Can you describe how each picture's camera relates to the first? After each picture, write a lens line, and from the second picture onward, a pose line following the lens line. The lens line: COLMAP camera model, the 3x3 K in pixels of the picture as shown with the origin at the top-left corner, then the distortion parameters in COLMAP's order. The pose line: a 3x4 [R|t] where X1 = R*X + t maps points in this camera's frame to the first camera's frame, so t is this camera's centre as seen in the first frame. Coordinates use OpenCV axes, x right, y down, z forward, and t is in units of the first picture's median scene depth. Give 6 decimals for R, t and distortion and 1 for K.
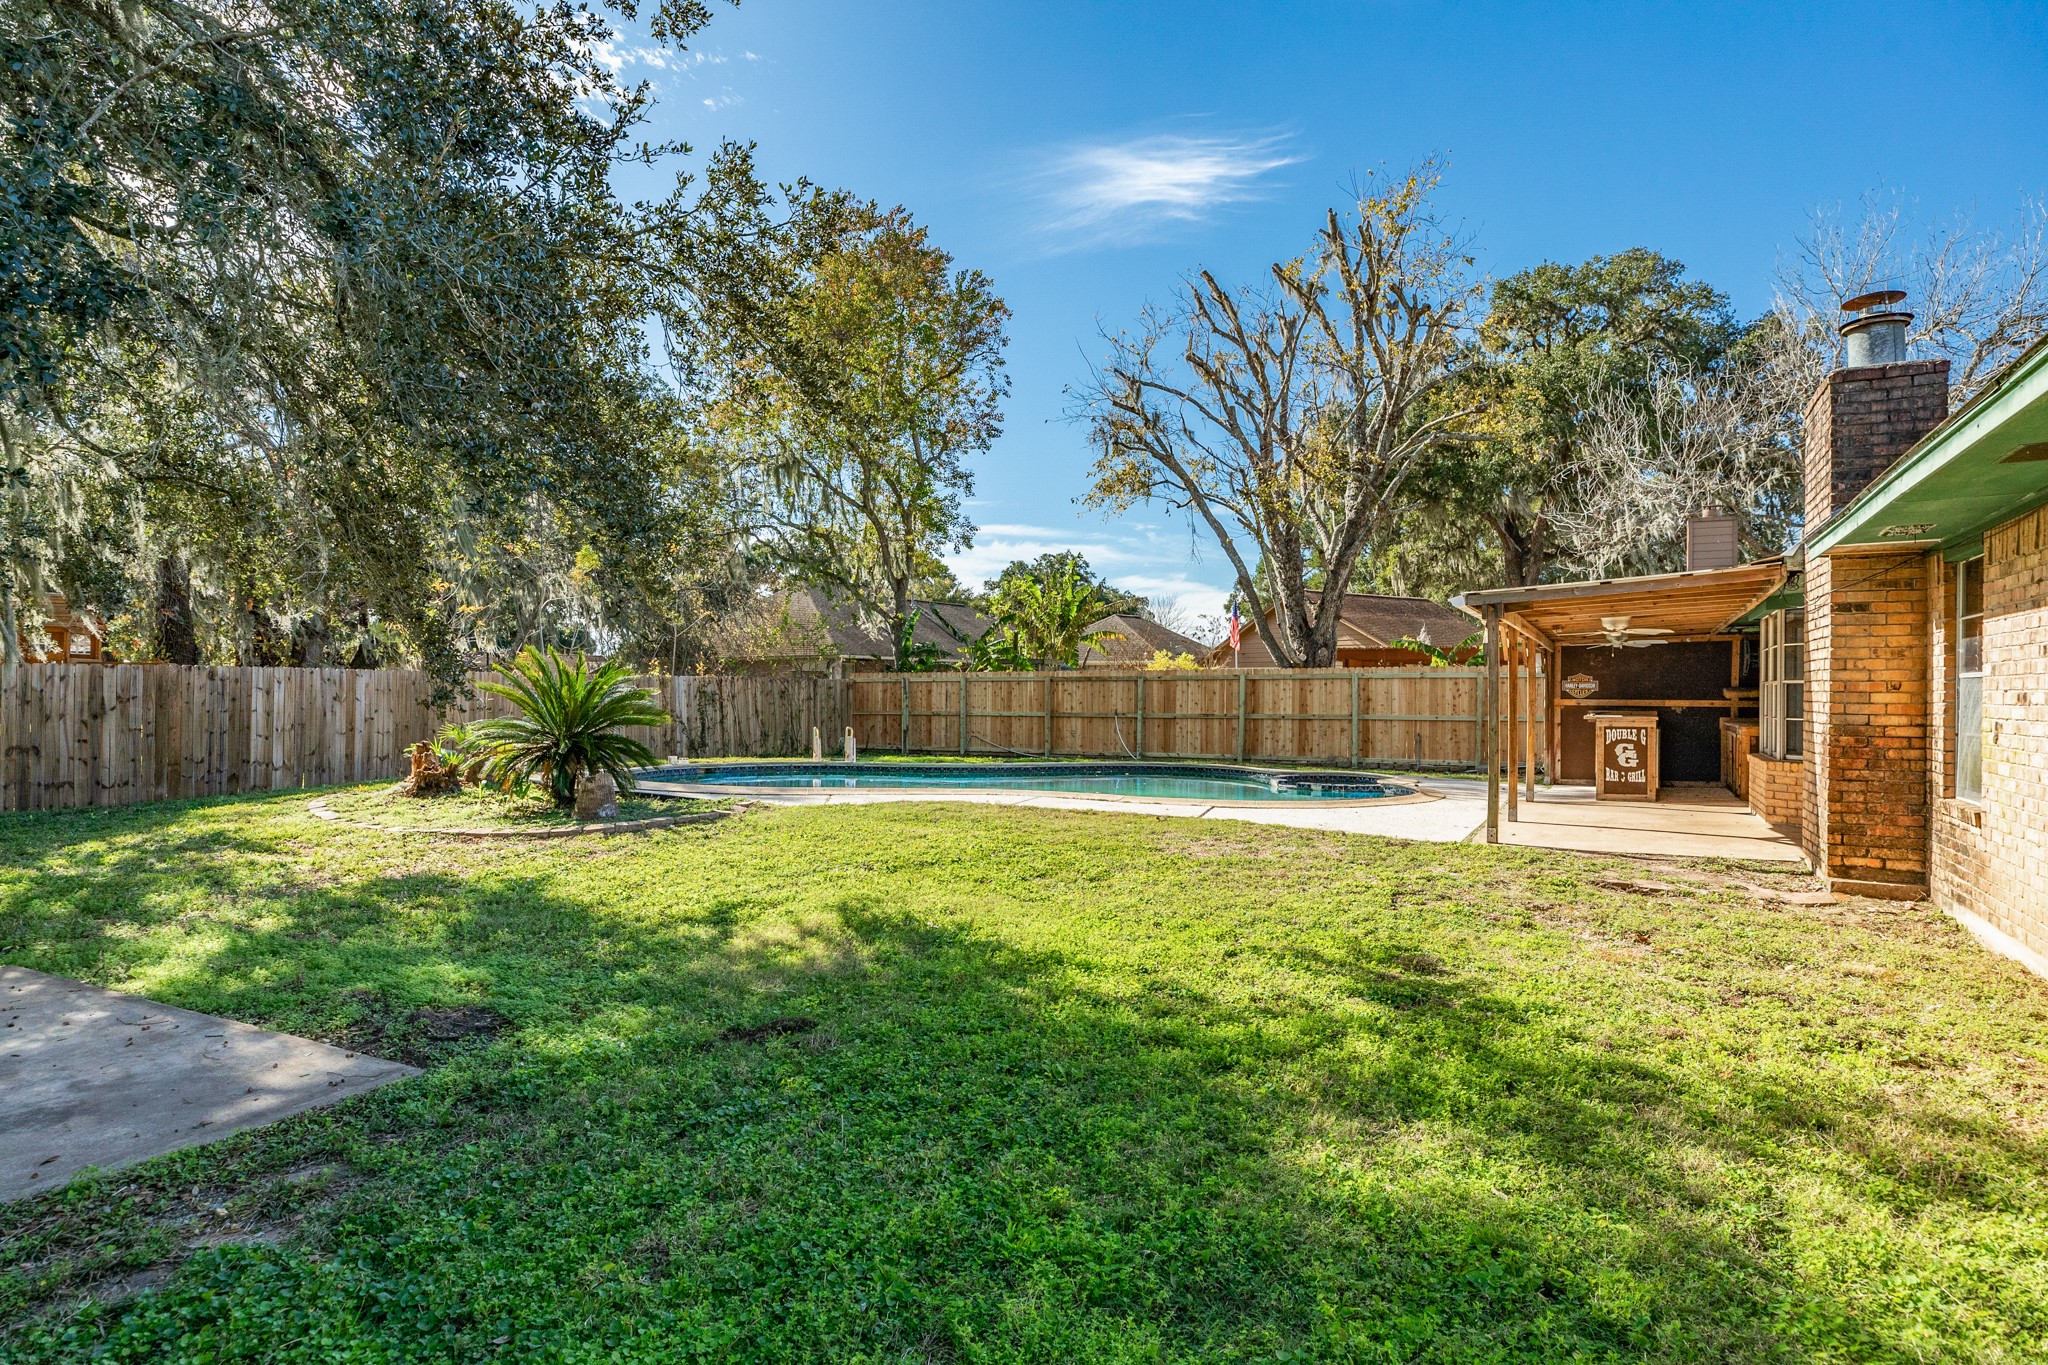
lens RADIAL K [[1111.8, 0, 1037.9], [0, 1111.8, 691.9], [0, 0, 1]] dist [0.004642, 0.000388]
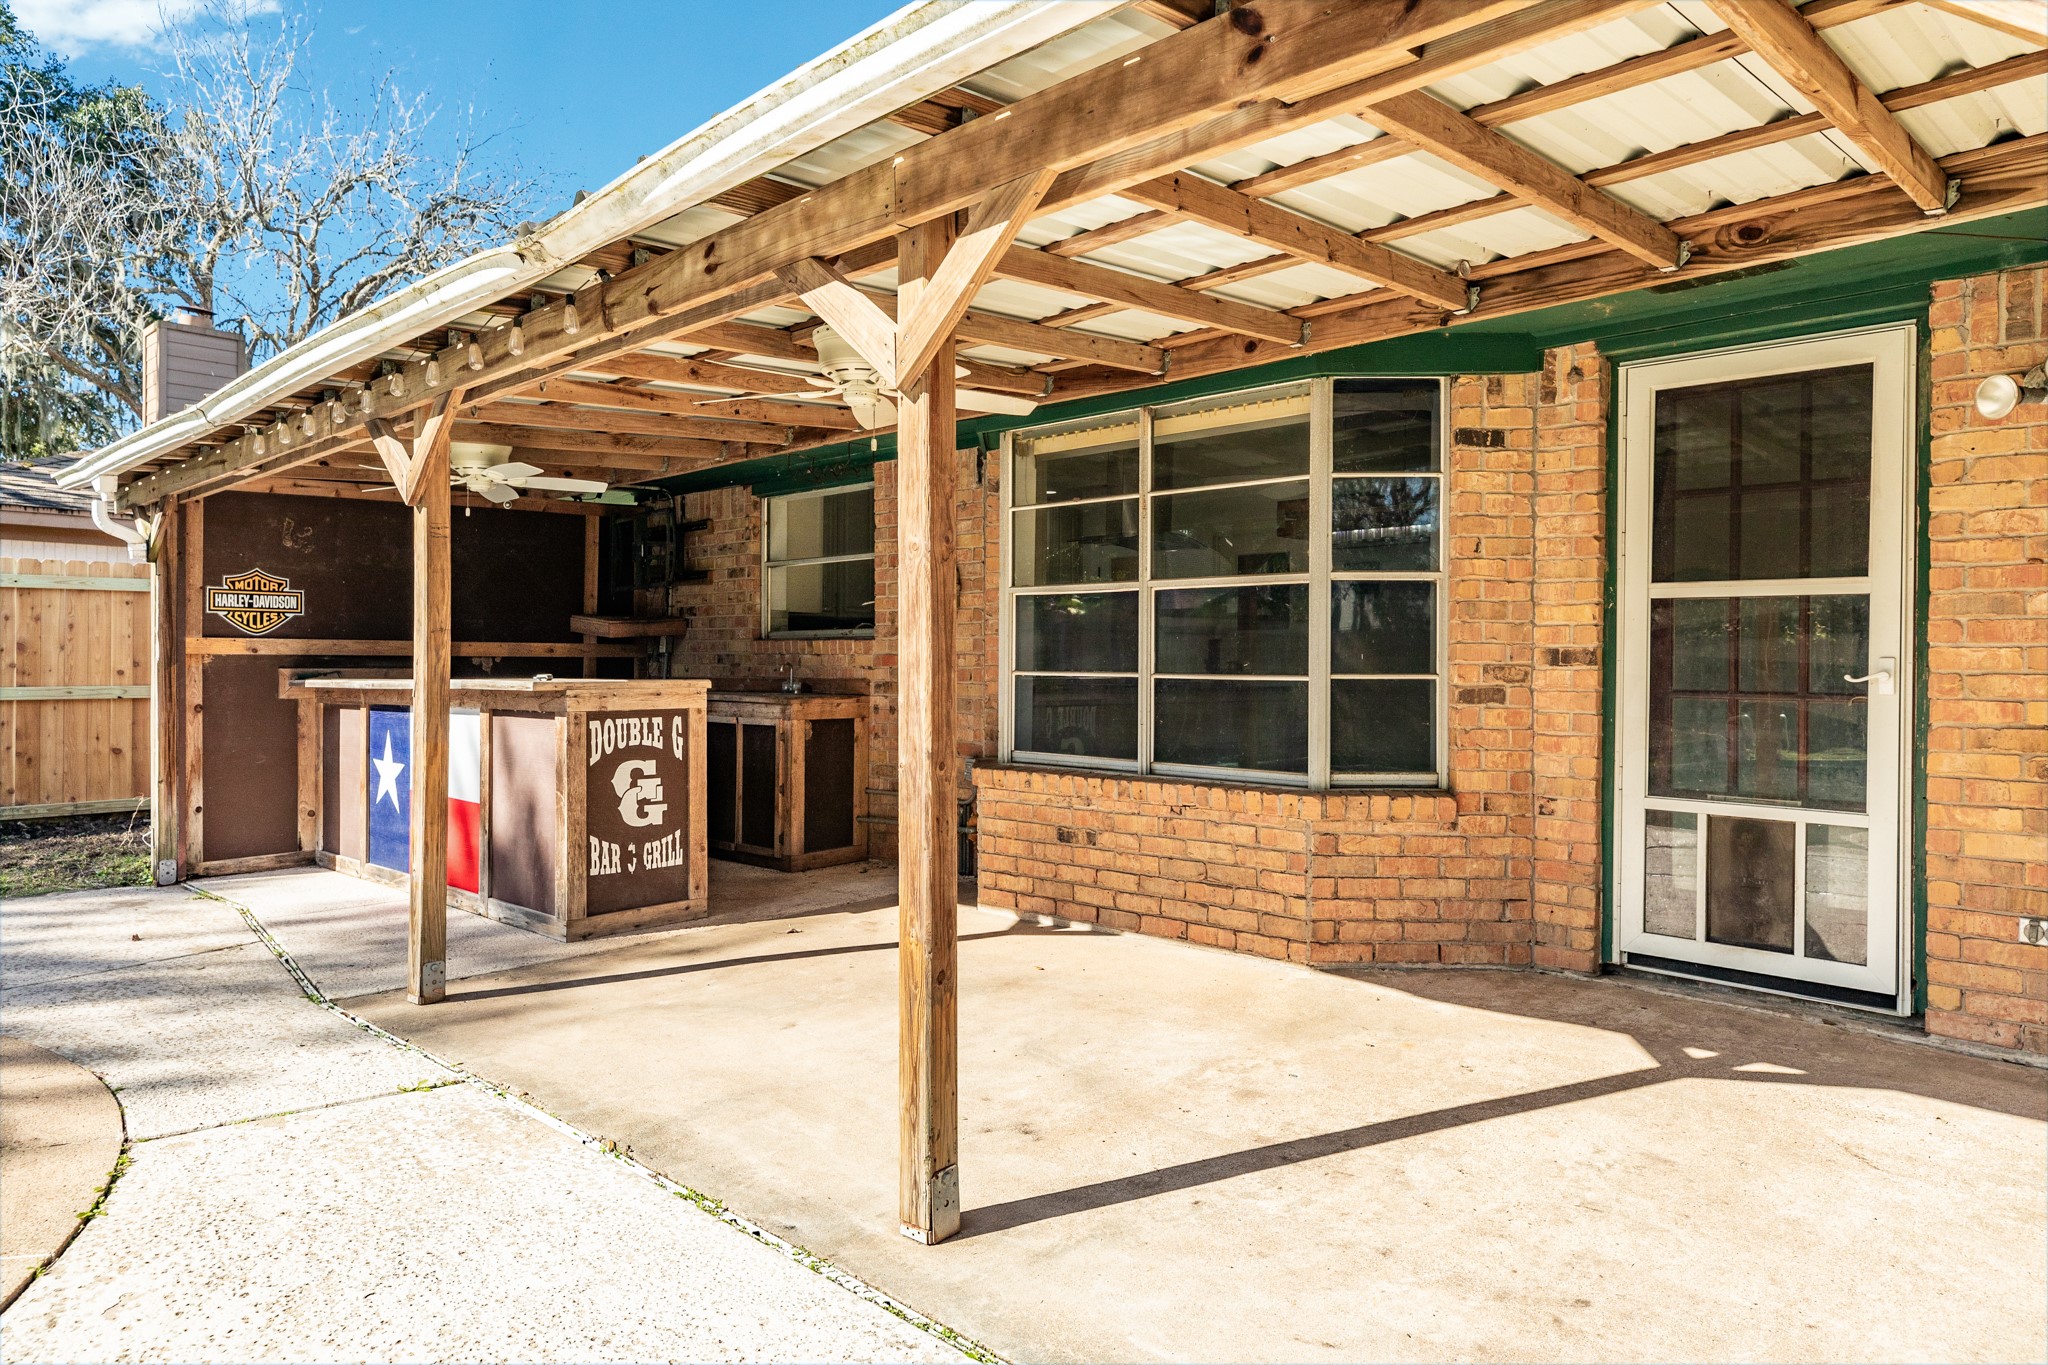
lens RADIAL K [[1299.7, 0, 1024.0], [0, 1299.7, 677.0], [0, 0, 1]] dist [0.003425, 0.000755]
pose [[0.296589, -0.015785, 0.954875, 0.090779], [-0.002696, 0.999846, 0.017366, 0.006909], [-0.955002, -0.007725, 0.296500, 0.380418]]
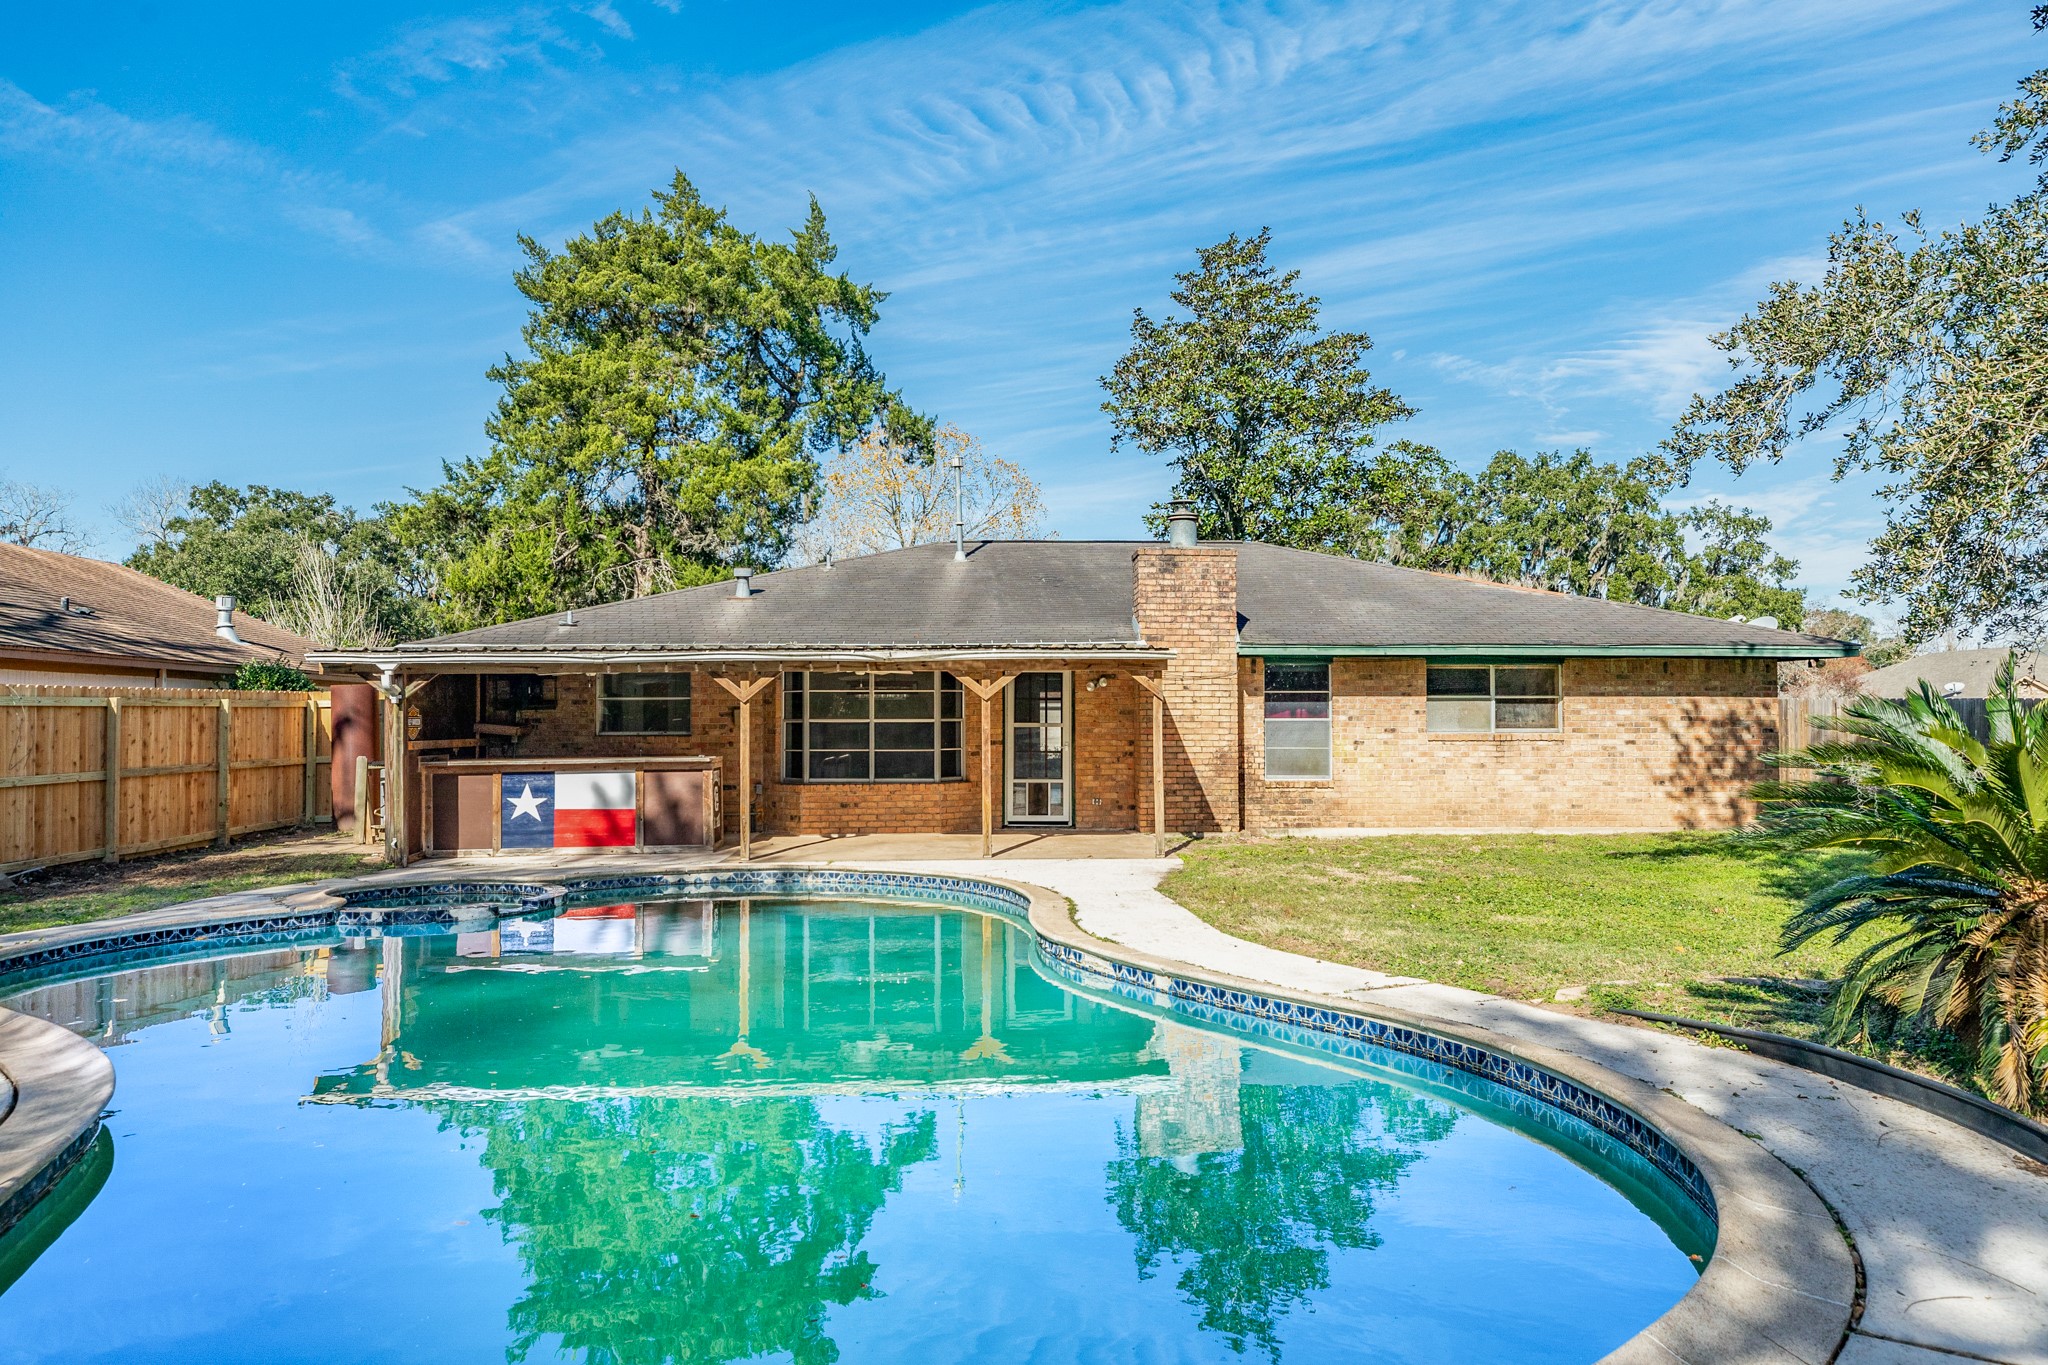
lens RADIAL K [[1390.8, 0, 1015.2], [0, 1390.8, 668.8], [0, 0, 1]] dist [0.033049, -0.003055]
pose [[-0.488345, 0.021130, 0.872395, -0.294310], [-0.001076, 0.999691, -0.024815, -0.010898], [-0.872650, -0.013057, -0.488171, 0.665928]]
